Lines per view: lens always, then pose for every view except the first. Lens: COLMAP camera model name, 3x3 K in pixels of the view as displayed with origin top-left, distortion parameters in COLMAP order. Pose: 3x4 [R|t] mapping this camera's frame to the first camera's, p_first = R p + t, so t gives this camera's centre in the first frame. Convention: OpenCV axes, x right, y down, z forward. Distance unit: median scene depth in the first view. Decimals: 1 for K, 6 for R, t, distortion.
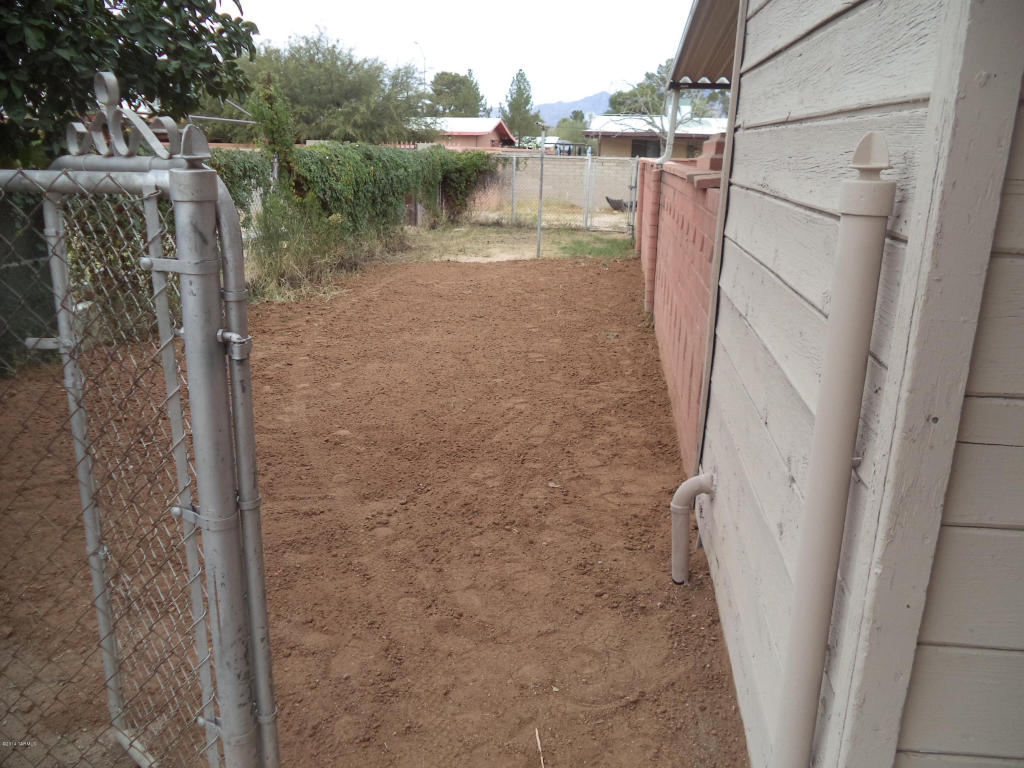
lens RADIAL K [[817.9, 0, 512.0], [0, 817.9, 384.0], [0, 0, 1]] dist [-0.009996, -0.002285]
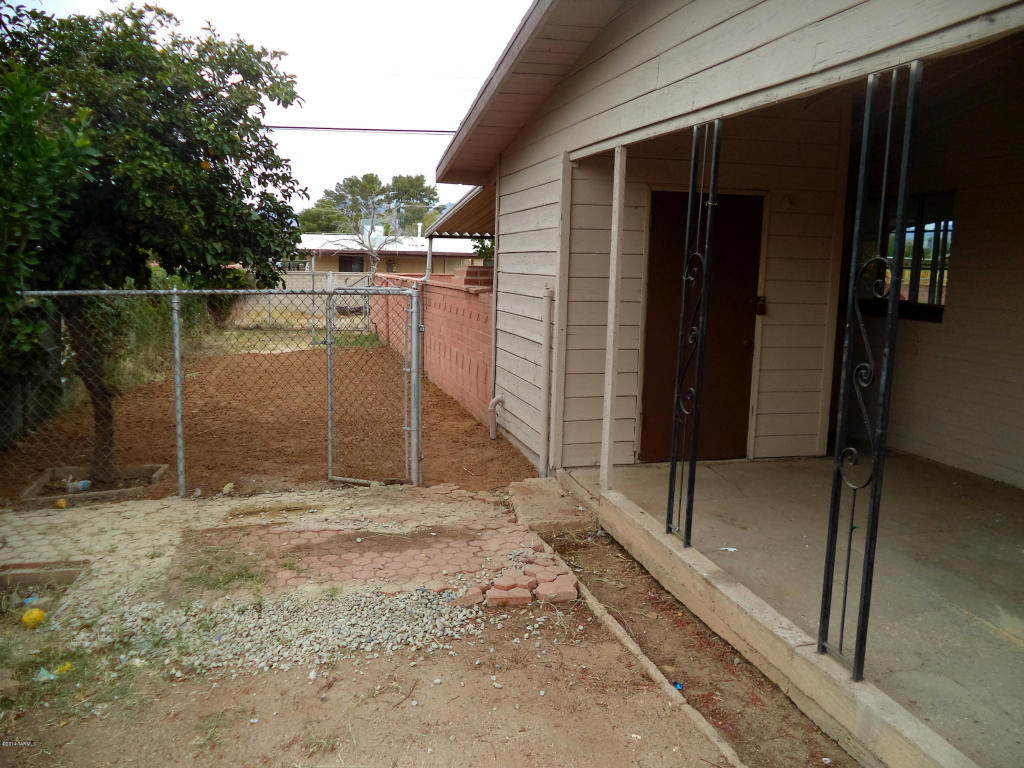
lens RADIAL K [[817.9, 0, 512.0], [0, 817.9, 384.0], [0, 0, 1]] dist [-0.009996, -0.002285]
pose [[0.930757, -0.051885, 0.361939, -0.131348], [0.098938, 0.988692, -0.112695, 0.070726], [-0.351999, 0.140702, 0.925365, -0.284384]]
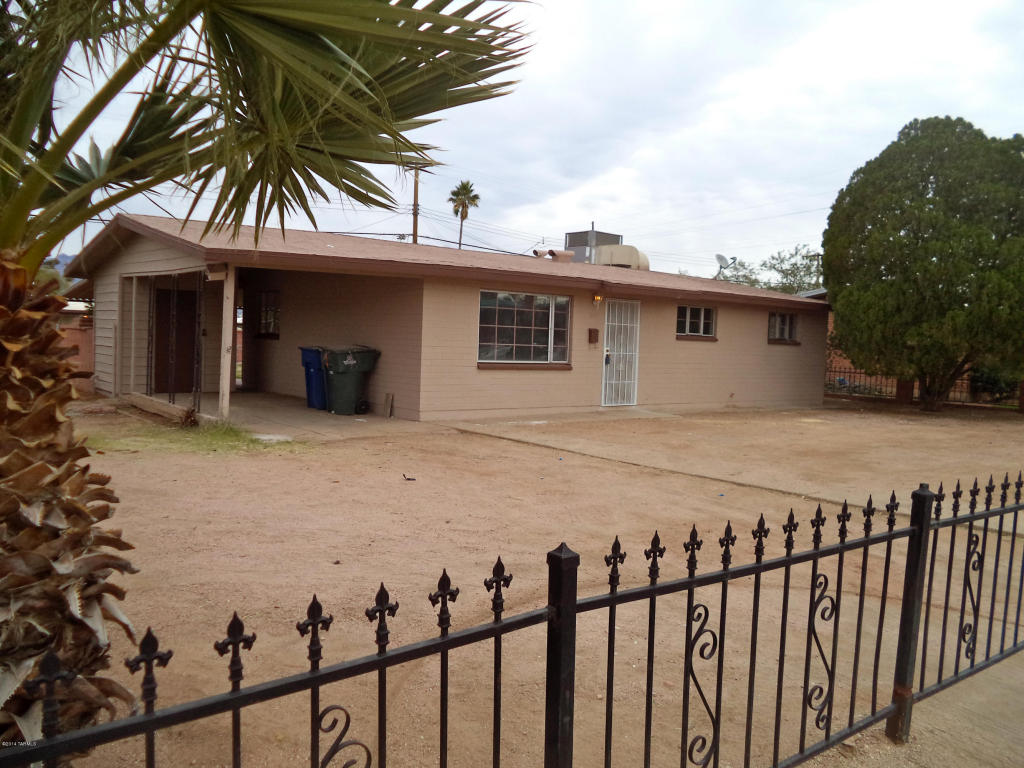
lens RADIAL K [[817.9, 0, 512.0], [0, 817.9, 384.0], [0, 0, 1]] dist [-0.009996, -0.002285]
pose [[0.697465, -0.042116, 0.715380, -0.362762], [0.188988, 0.973742, -0.126928, 0.284563], [-0.691250, 0.223726, 0.687110, -0.980375]]
